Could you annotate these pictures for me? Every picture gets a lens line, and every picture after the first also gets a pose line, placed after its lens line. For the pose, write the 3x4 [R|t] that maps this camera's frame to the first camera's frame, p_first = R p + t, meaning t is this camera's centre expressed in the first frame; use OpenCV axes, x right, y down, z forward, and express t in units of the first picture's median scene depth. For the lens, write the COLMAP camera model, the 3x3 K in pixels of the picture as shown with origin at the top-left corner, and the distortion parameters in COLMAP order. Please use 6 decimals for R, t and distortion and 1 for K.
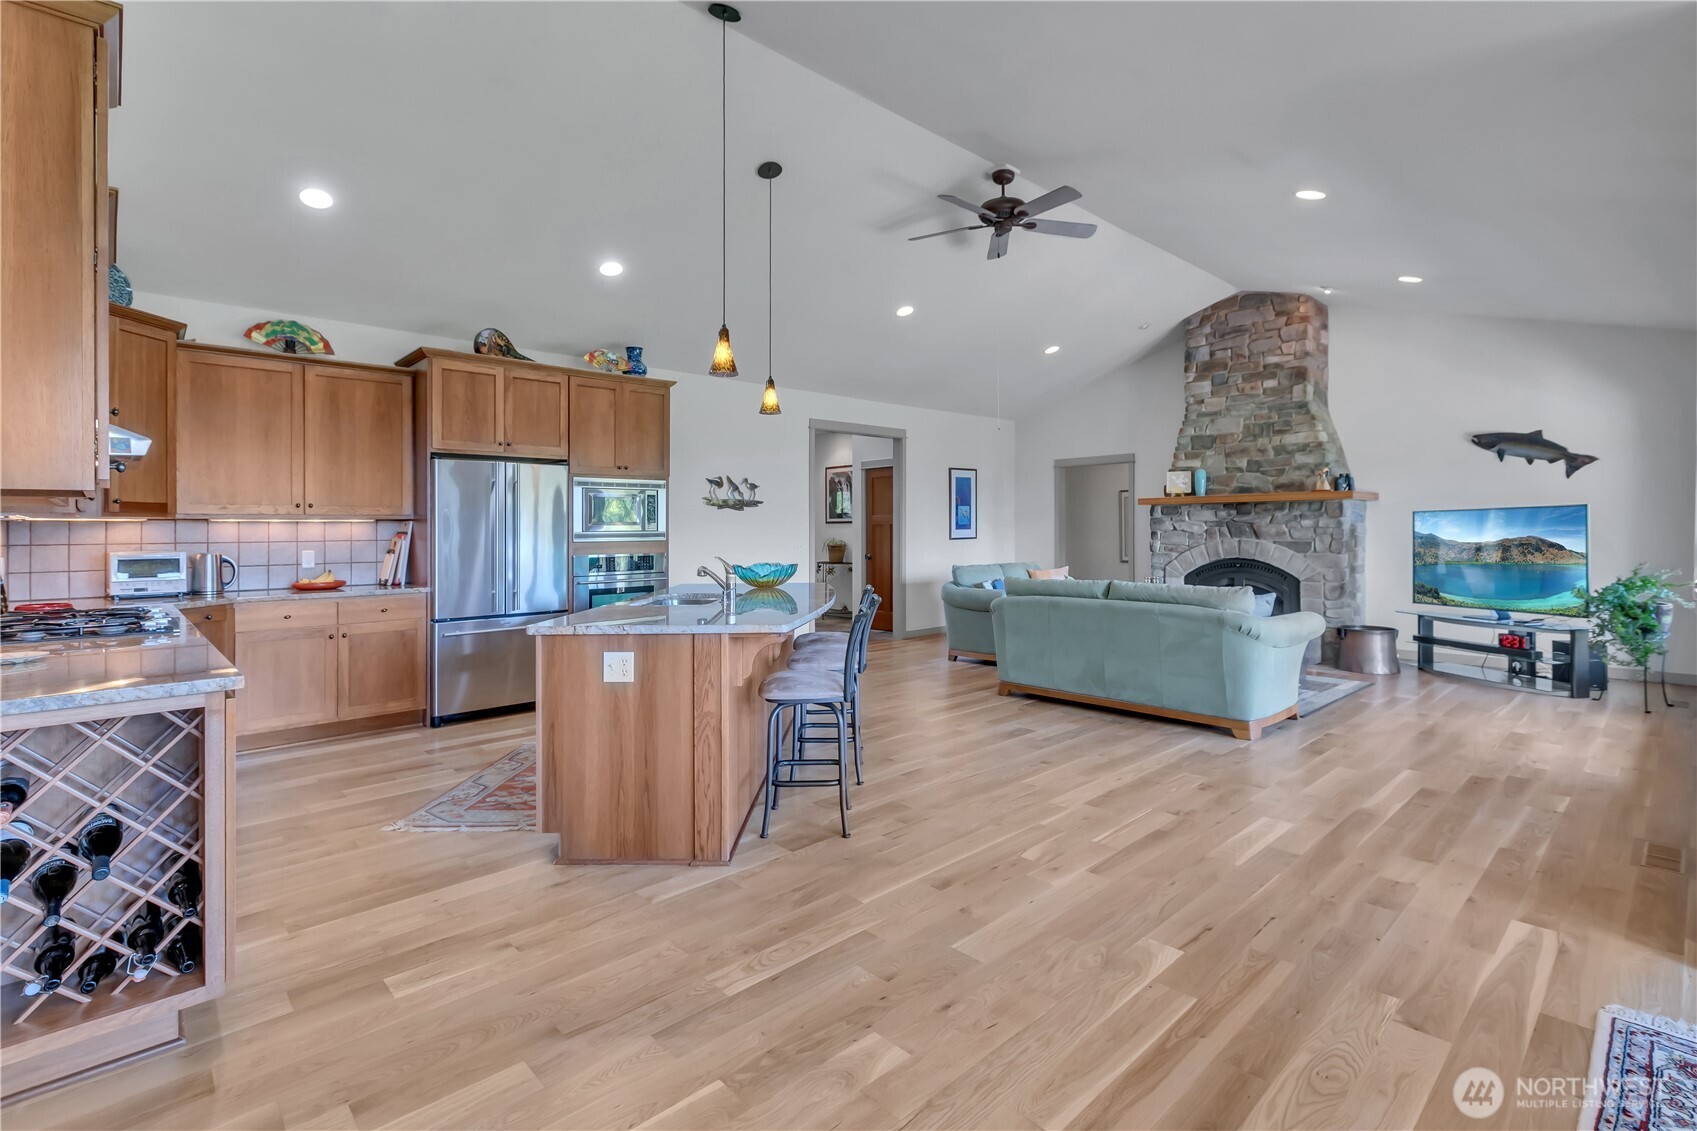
lens RADIAL K [[762.8, 0, 851.7], [0, 762.8, 548.1], [0, 0, 1]] dist [0.002190, 0.000233]
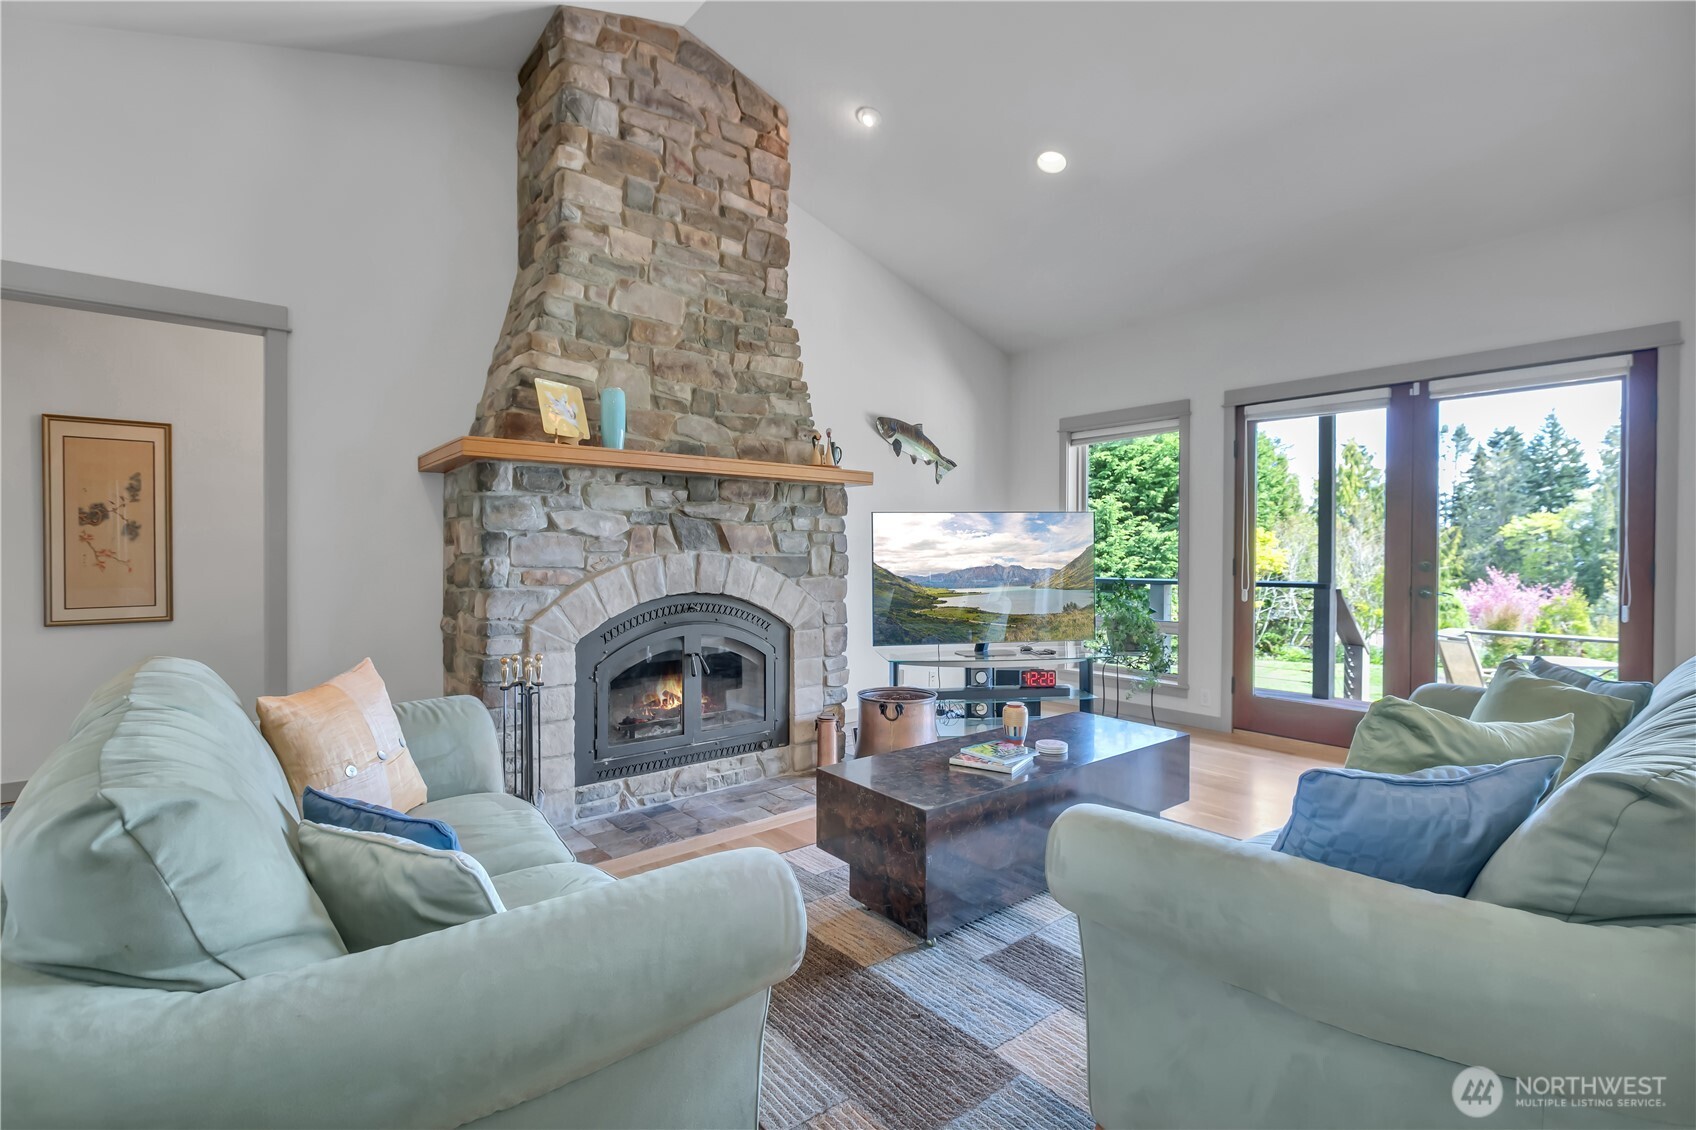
lens RADIAL K [[762.3, 0, 850.2], [0, 762.3, 559.0], [0, 0, 1]] dist [0.002190, 0.000233]
pose [[0.051870, -0.004140, 0.998645, 0.043745], [0.019439, 0.999806, 0.003136, -0.007504], [-0.998465, 0.019250, 0.051940, 0.894475]]
